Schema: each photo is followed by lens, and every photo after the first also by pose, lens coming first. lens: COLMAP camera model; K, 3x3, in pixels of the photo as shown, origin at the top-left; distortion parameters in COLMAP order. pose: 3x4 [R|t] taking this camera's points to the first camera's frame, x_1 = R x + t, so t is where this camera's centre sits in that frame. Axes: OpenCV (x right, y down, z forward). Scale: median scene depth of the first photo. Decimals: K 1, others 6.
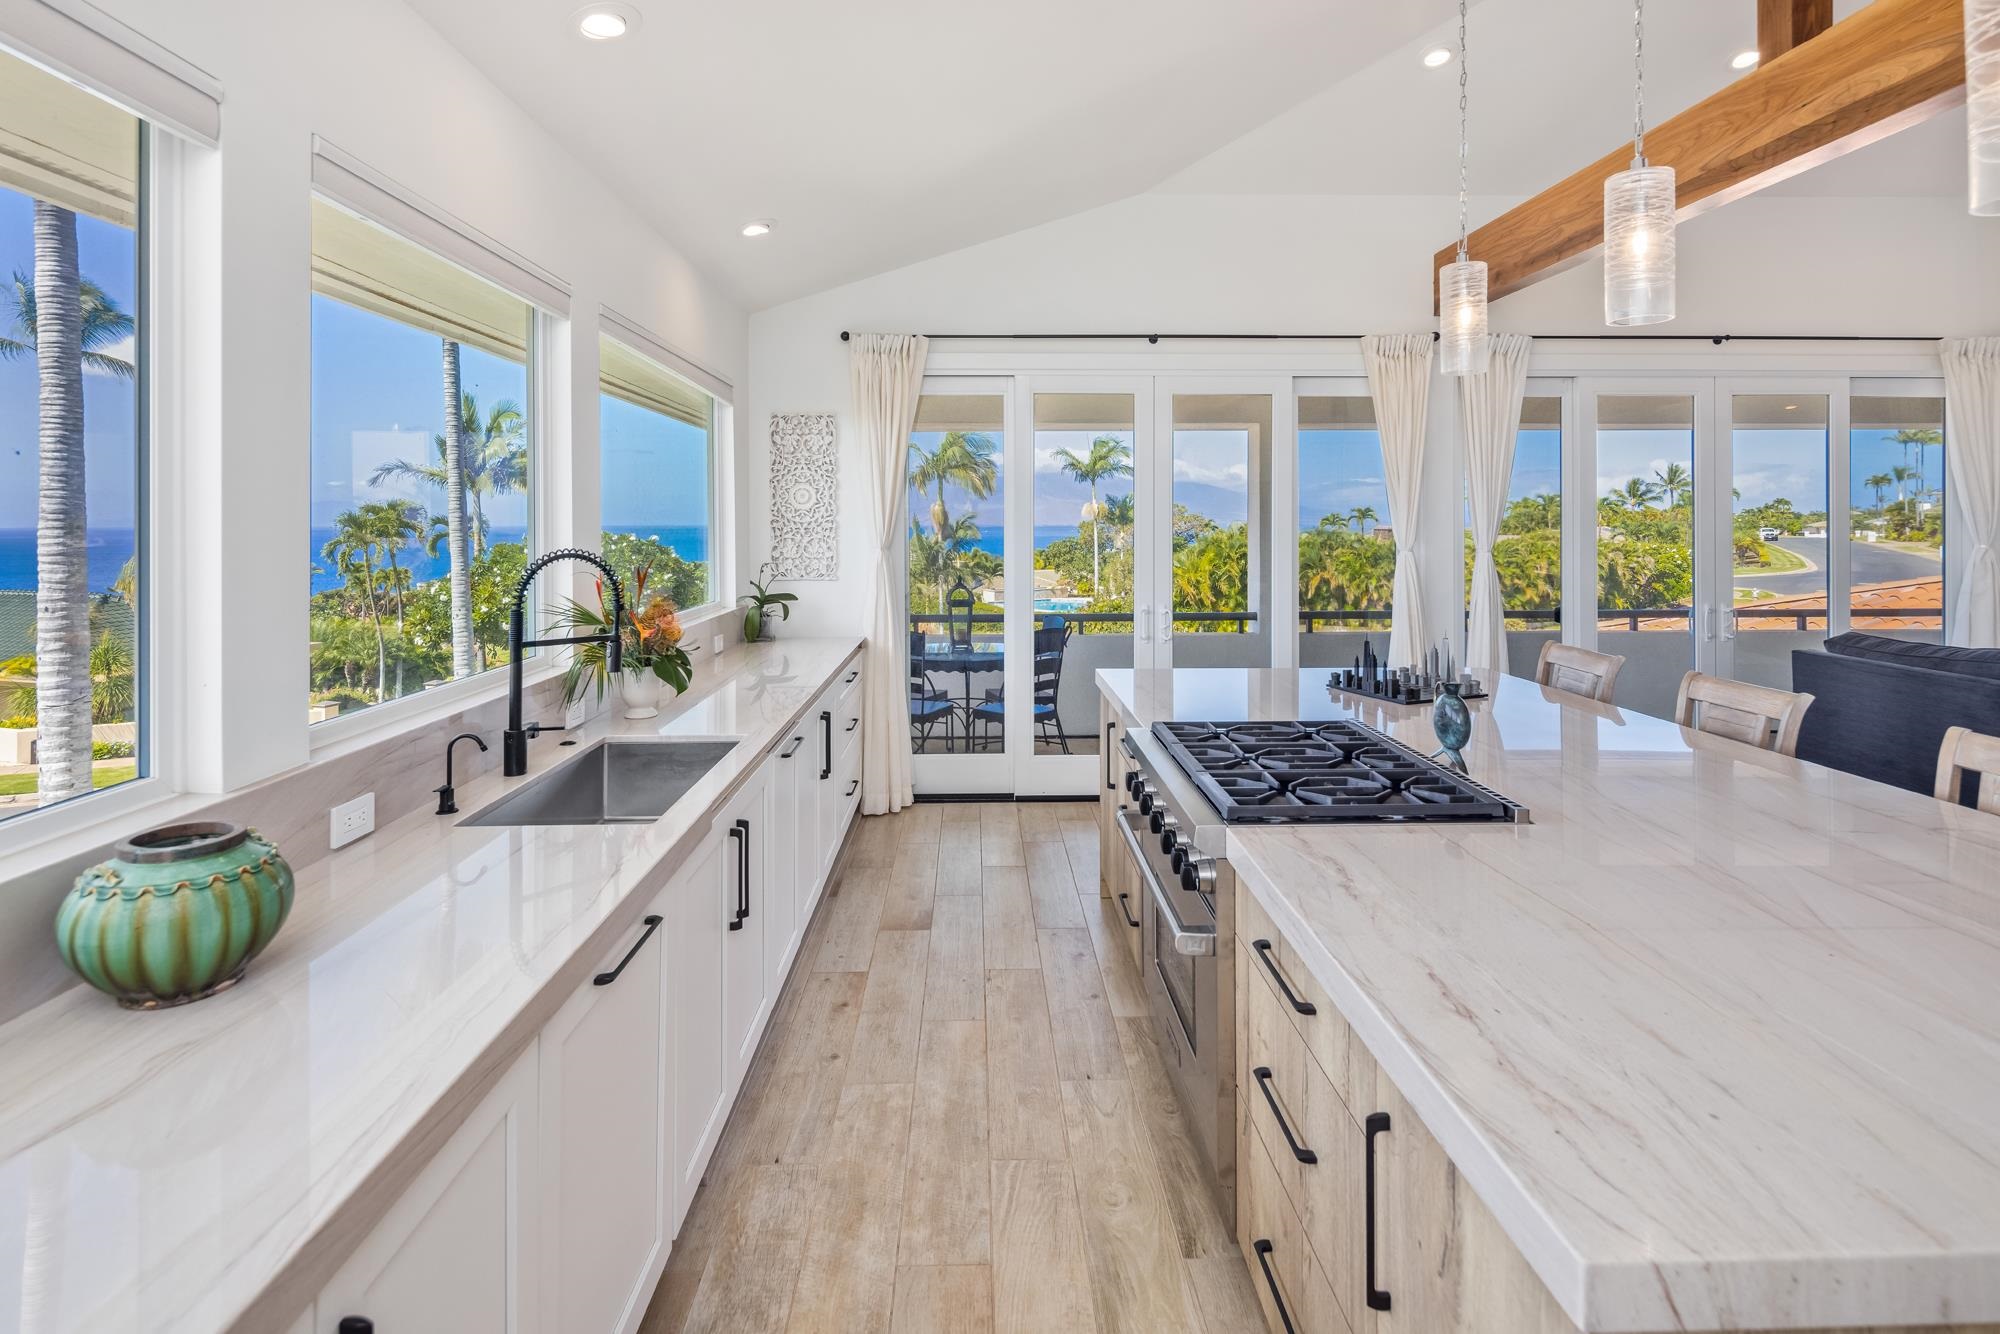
lens RADIAL K [[964.5, 0, 989.0], [0, 964.5, 518.4], [0, 0, 1]] dist [0.007018, -0.004842]
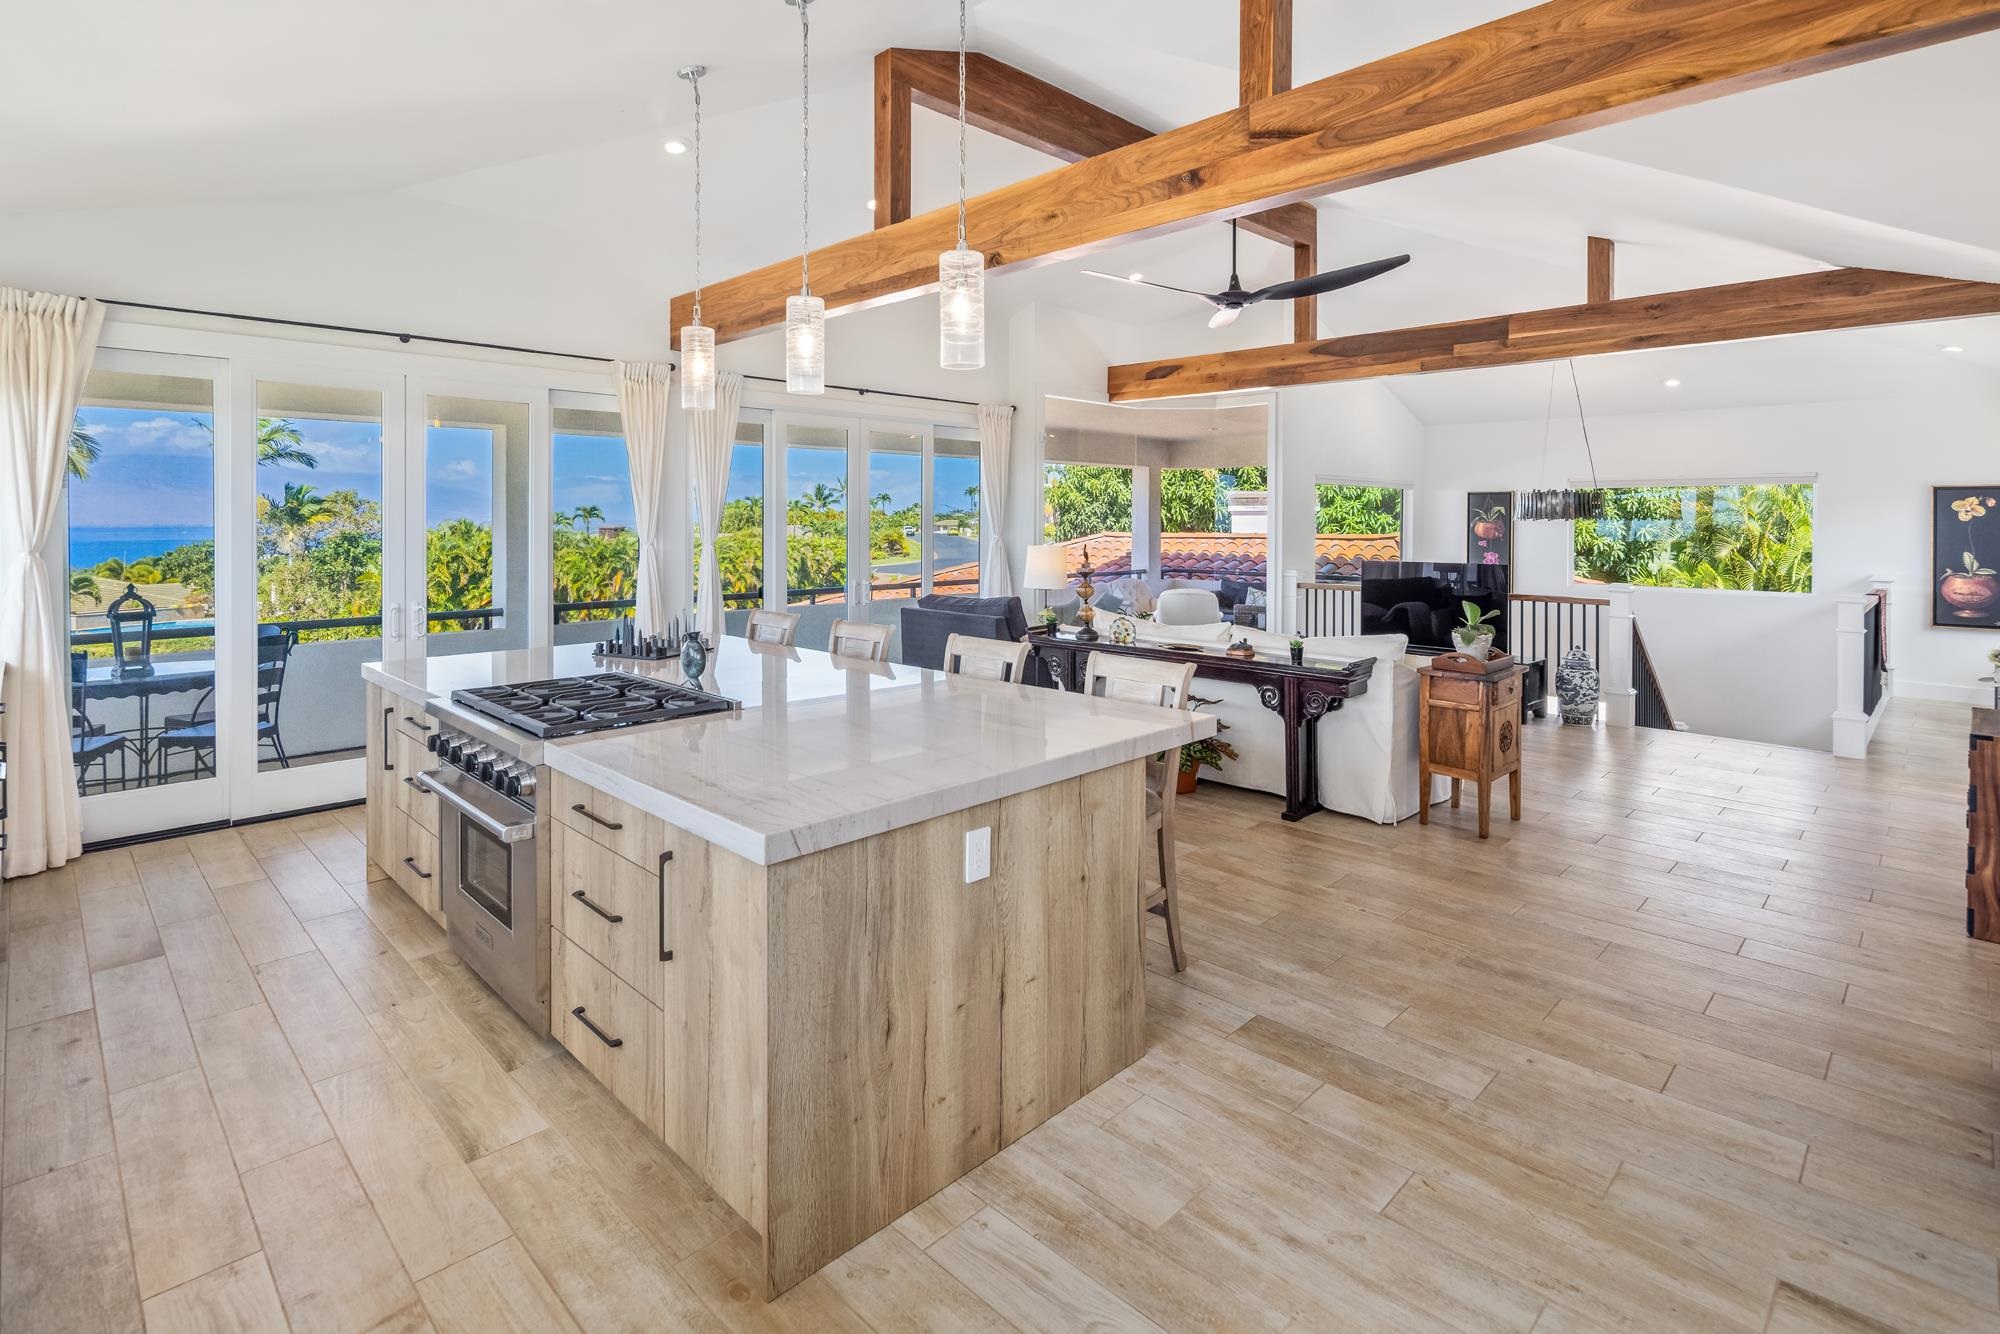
lens RADIAL K [[964.5, 0, 989.0], [0, 964.5, 518.4], [0, 0, 1]] dist [0.007018, -0.004842]
pose [[0.722967, 0.002453, 0.690879, -0.120720], [-0.002894, 0.999996, -0.000523, 0.000211], [-0.690877, -0.001621, 0.722971, -0.211044]]
